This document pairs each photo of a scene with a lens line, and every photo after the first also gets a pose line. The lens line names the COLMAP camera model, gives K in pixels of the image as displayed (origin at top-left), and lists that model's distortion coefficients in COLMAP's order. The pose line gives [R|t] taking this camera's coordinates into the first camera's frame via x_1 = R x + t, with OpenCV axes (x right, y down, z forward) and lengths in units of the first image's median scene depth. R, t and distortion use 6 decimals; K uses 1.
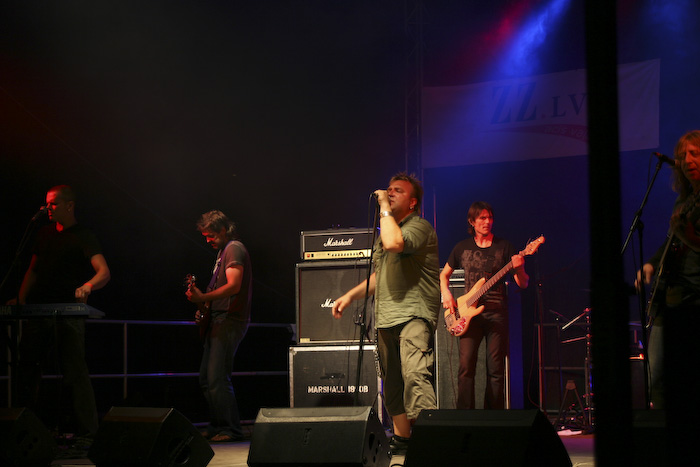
lens RADIAL K [[1470.2, 0, 350.0], [0, 1470.2, 233.5], [0, 0, 1]] dist [0.048027, -0.173248]
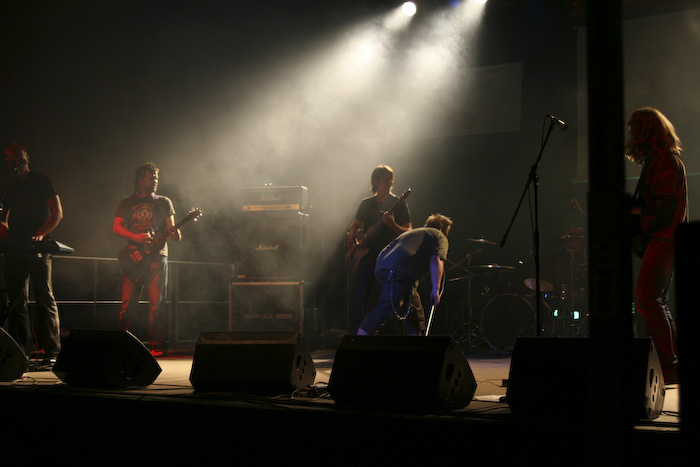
lens RADIAL K [[1065.5, 0, 350.0], [0, 1065.5, 233.5], [0, 0, 1]] dist [-0.032816, -0.012571]
pose [[0.997325, 0.019191, 0.070533, -0.004677], [-0.021115, 0.999422, 0.026635, 0.014521], [-0.069981, -0.028053, 0.997154, 0.136979]]
